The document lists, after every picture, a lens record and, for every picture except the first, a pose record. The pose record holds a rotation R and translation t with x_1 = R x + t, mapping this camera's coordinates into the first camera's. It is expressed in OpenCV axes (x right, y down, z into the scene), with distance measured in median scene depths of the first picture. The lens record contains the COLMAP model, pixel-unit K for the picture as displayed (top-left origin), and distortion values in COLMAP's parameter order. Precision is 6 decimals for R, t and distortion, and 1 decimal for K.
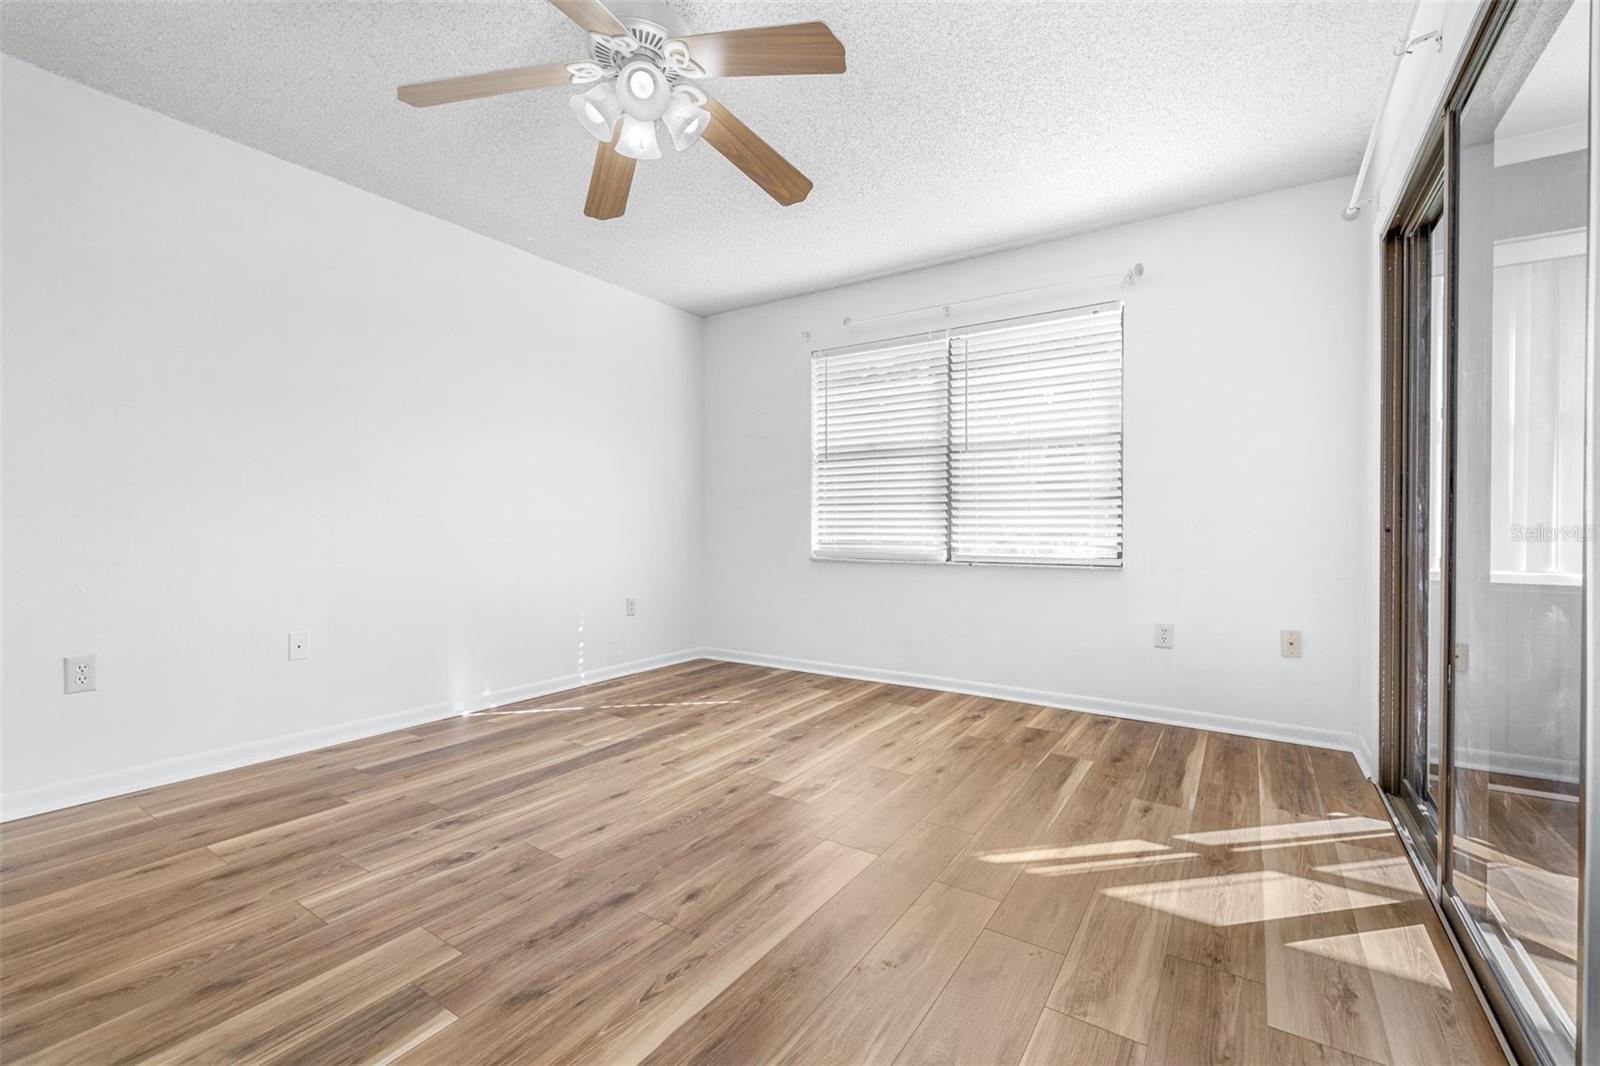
lens RADIAL K [[679.6, 0, 797.9], [0, 679.6, 538.5], [0, 0, 1]] dist [0.000381, -0.000030]
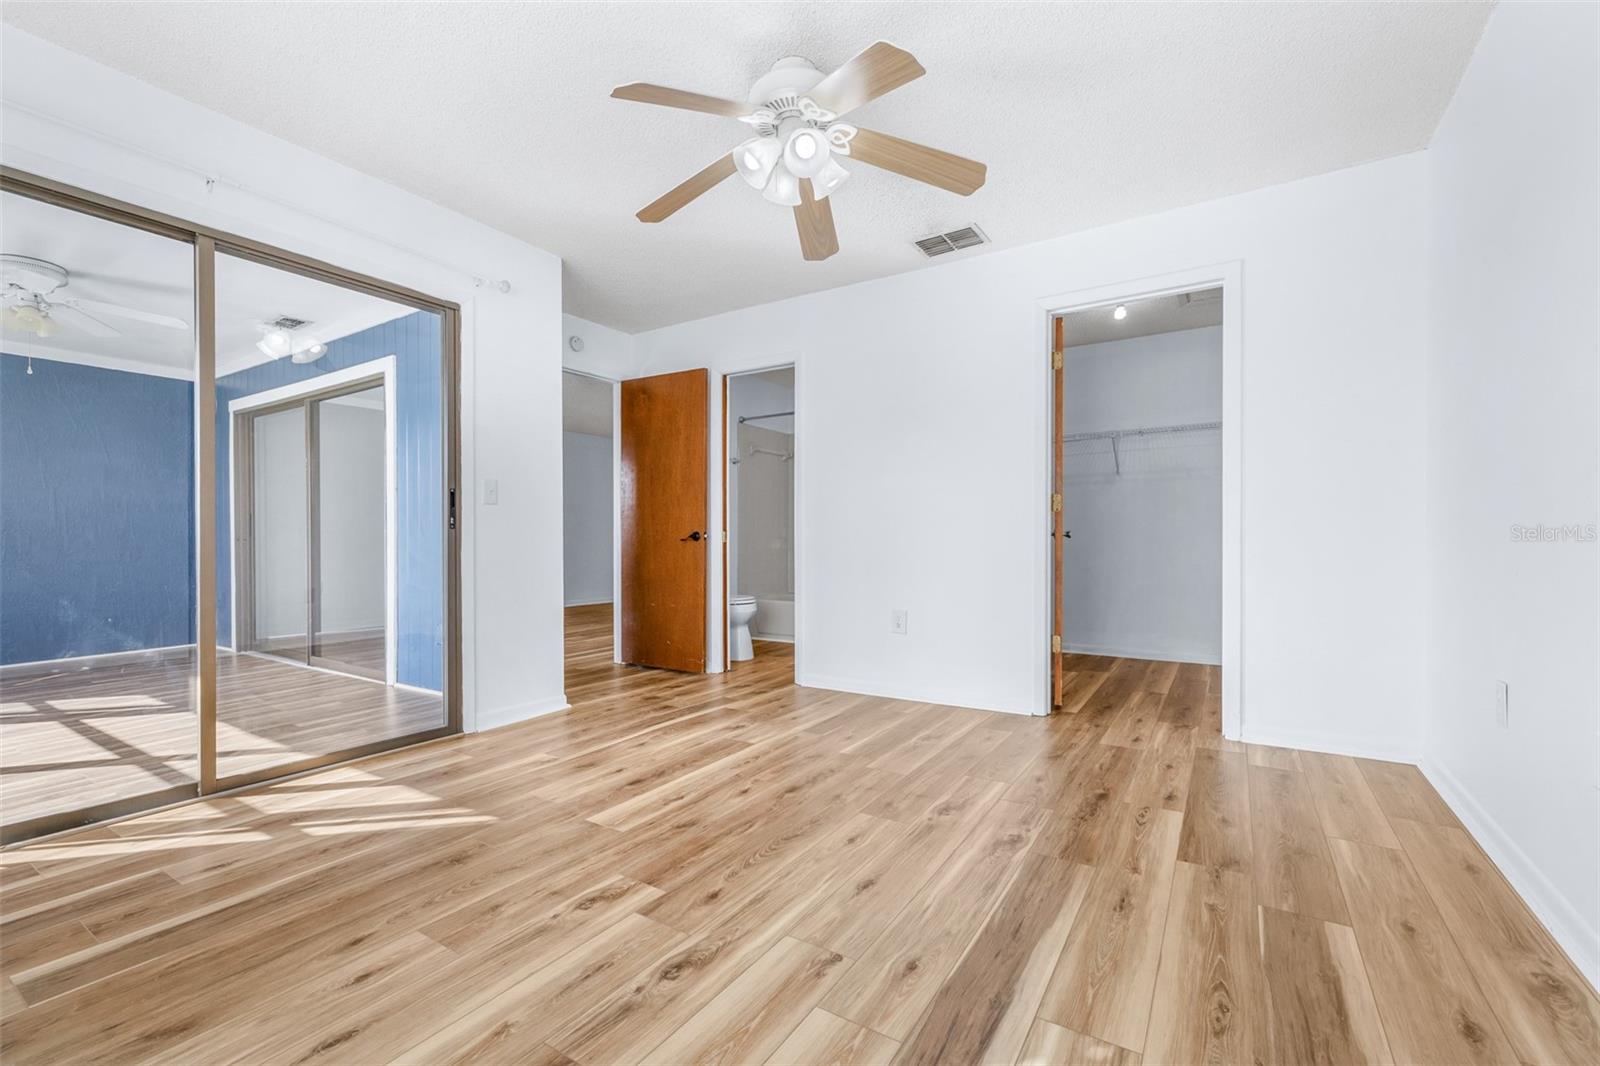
lens RADIAL K [[679.6, 0, 797.9], [0, 679.6, 538.5], [0, 0, 1]] dist [0.000381, -0.000030]
pose [[-0.999835, 0.000264, -0.018178, -0.171875], [0.000029, 0.999917, 0.012921, -0.012294], [0.018180, 0.012918, -0.999751, 1.708394]]
